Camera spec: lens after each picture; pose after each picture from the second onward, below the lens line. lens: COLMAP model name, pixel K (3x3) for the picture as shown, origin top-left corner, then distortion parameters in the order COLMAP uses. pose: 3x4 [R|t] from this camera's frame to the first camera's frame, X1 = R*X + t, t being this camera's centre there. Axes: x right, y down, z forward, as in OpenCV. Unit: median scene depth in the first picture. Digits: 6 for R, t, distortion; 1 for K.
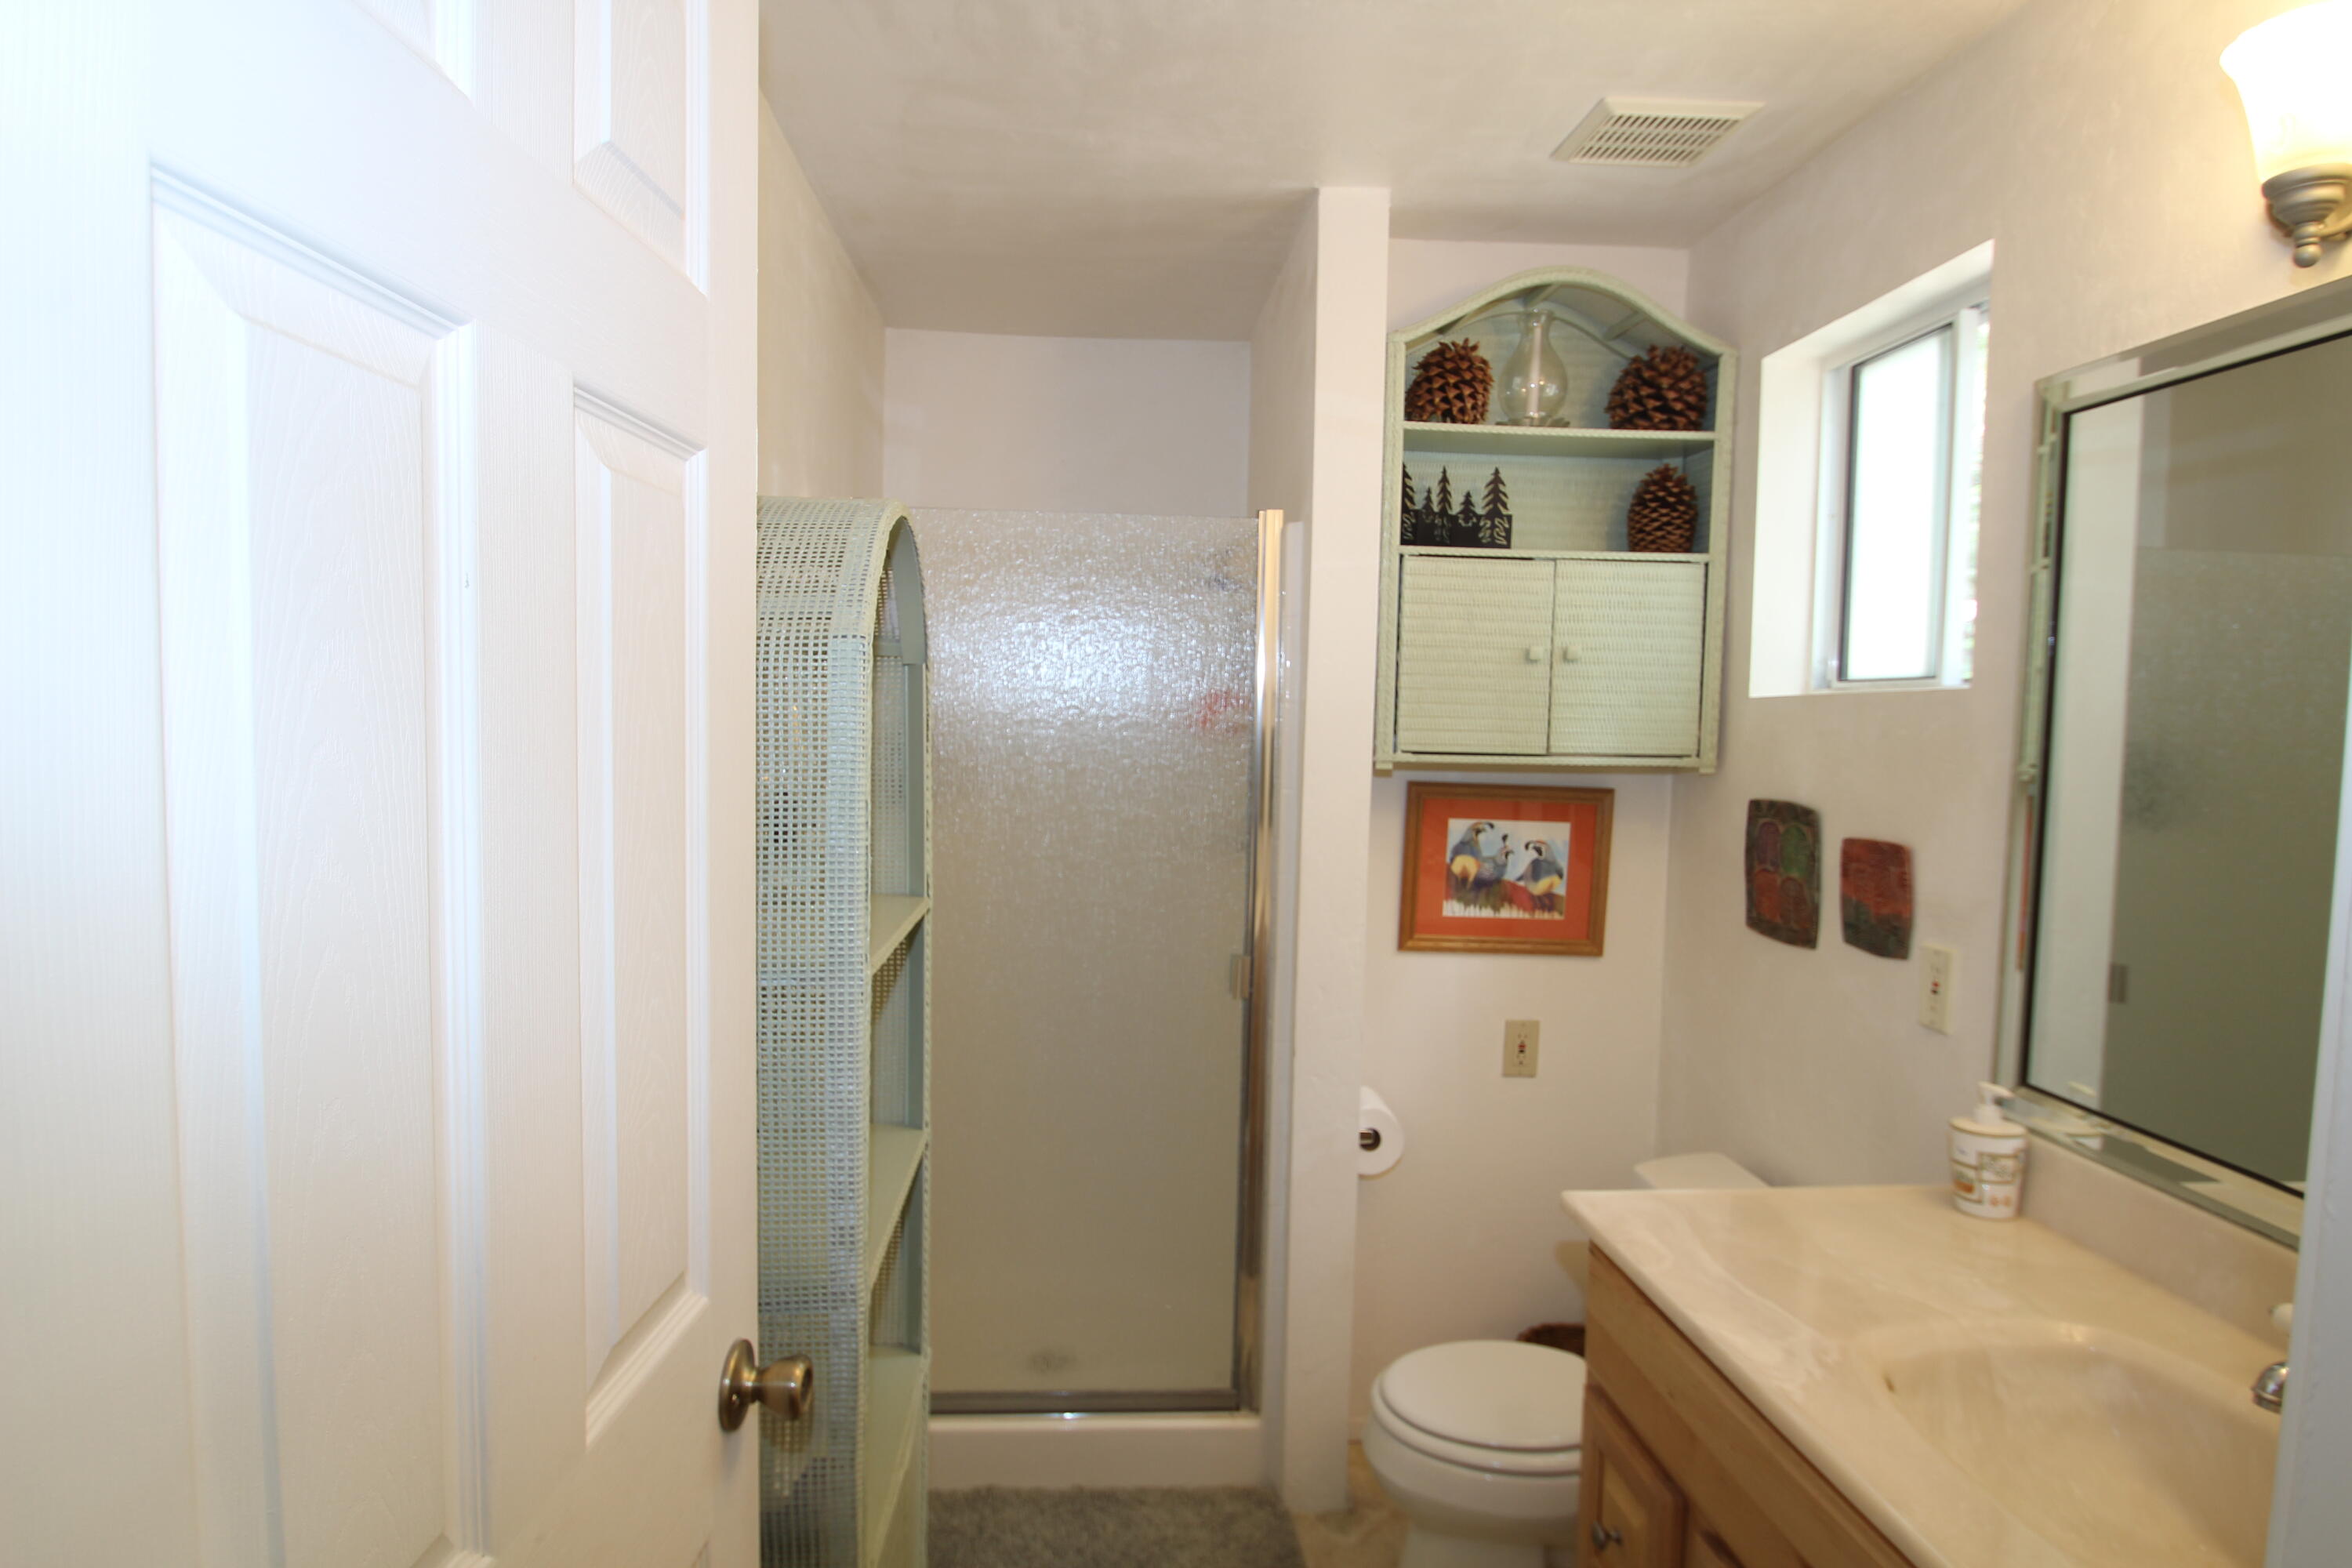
lens RADIAL K [[1331.6, 0, 1148.8], [0, 1331.6, 805.9], [0, 0, 1]] dist [-0.015998, -0.008798]
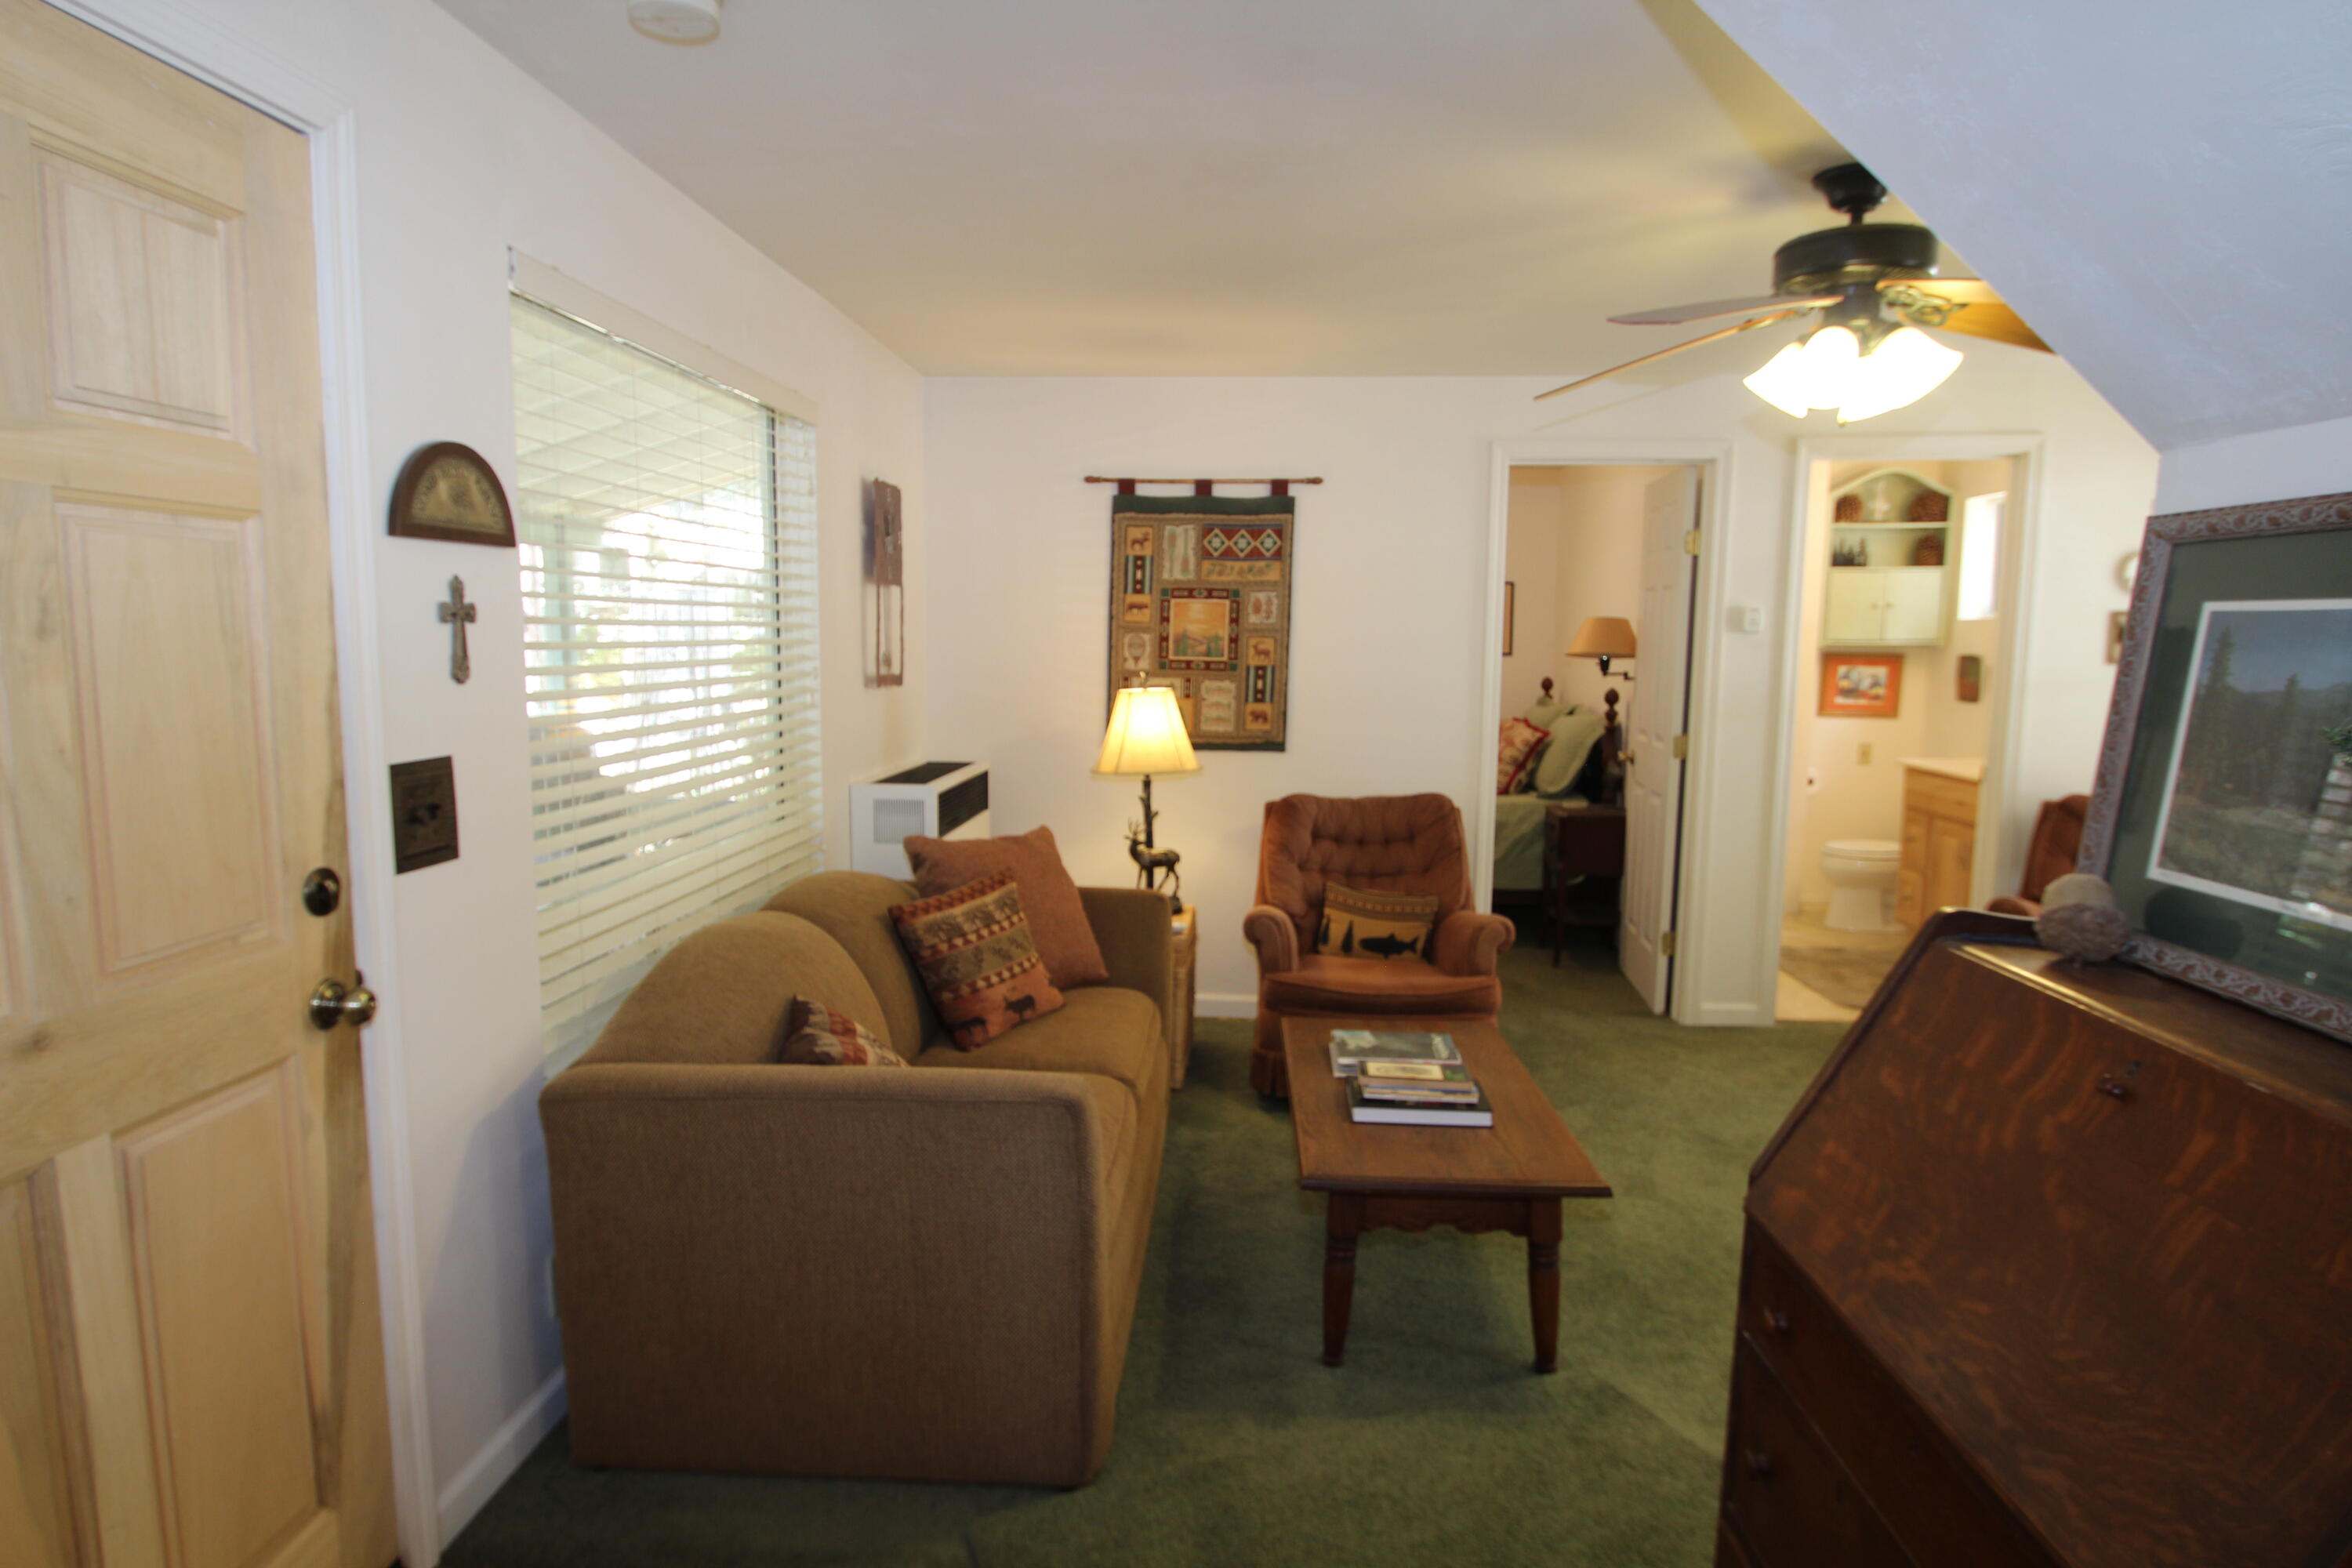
lens RADIAL K [[1331.6, 0, 1148.8], [0, 1331.6, 805.9], [0, 0, 1]] dist [-0.015998, -0.008798]
pose [[0.990950, 0.003008, -0.134195, -0.901565], [0.005294, 0.998095, 0.061467, 0.134880], [0.134124, -0.061621, 0.989047, -2.094186]]
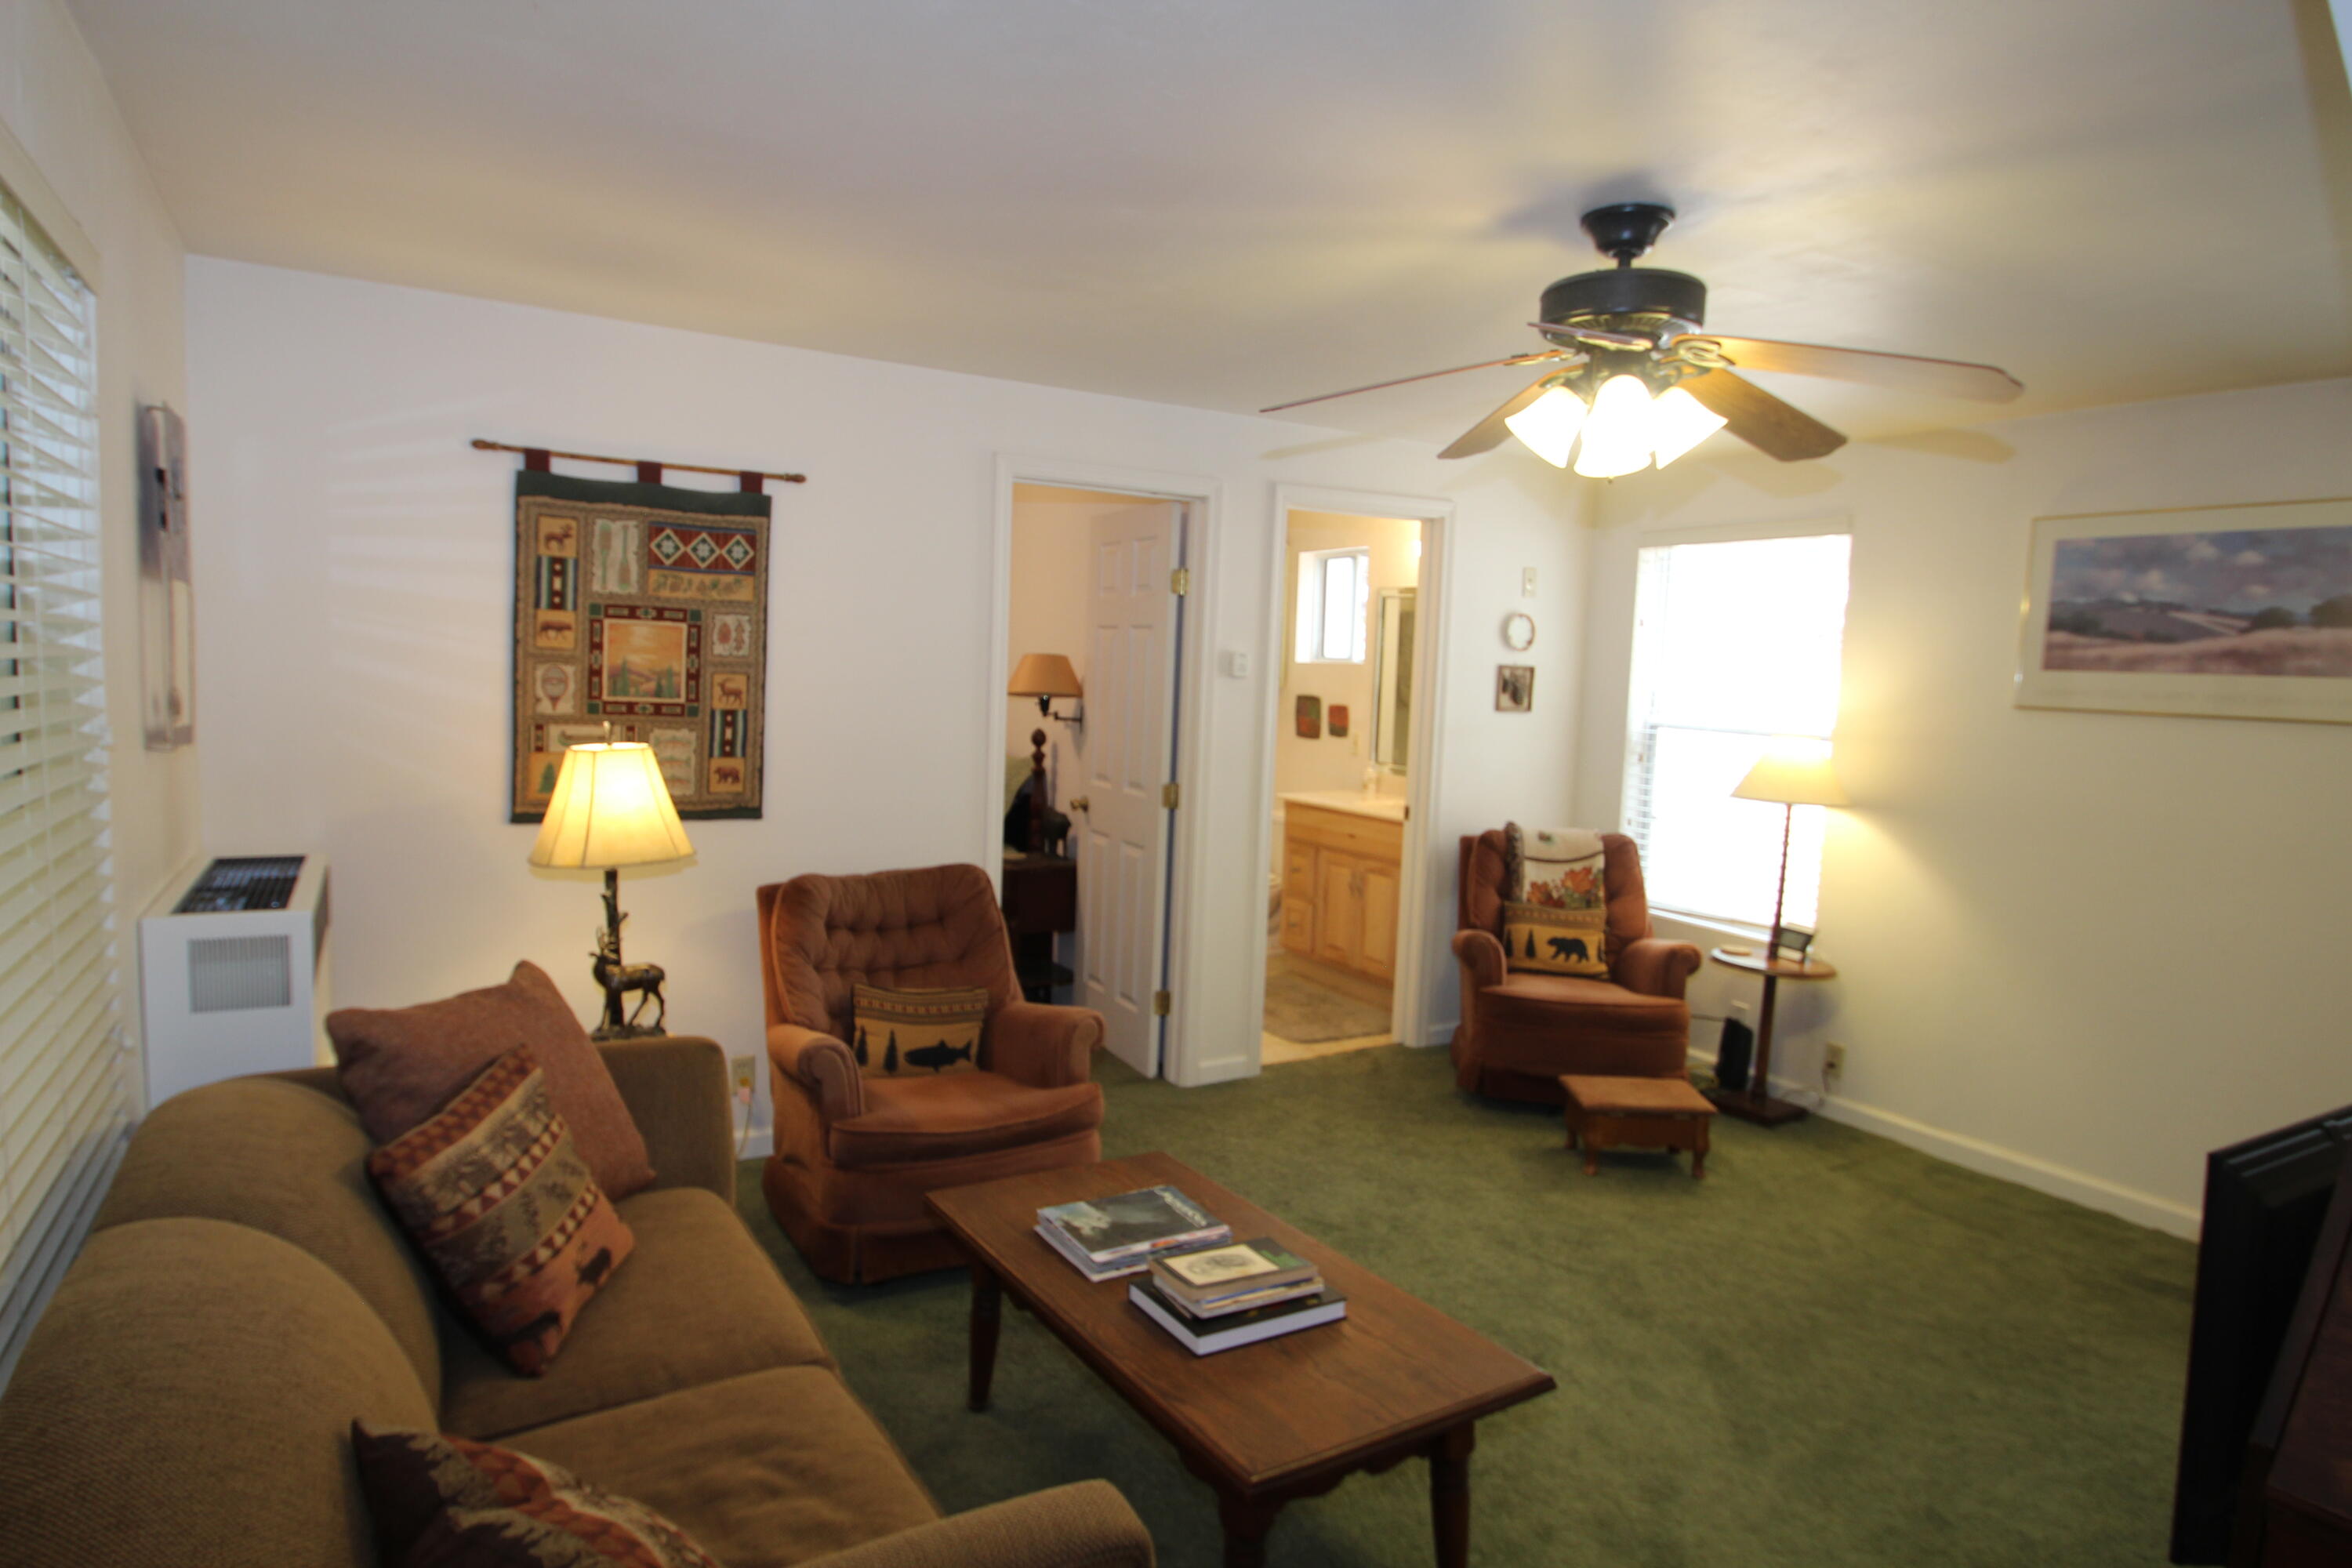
lens RADIAL K [[1331.6, 0, 1148.8], [0, 1331.6, 805.9], [0, 0, 1]] dist [-0.015998, -0.008798]
pose [[0.890948, -0.036082, 0.452669, -1.295080], [0.012189, 0.998379, 0.055590, 0.077095], [-0.453941, -0.044011, 0.889944, -1.659650]]
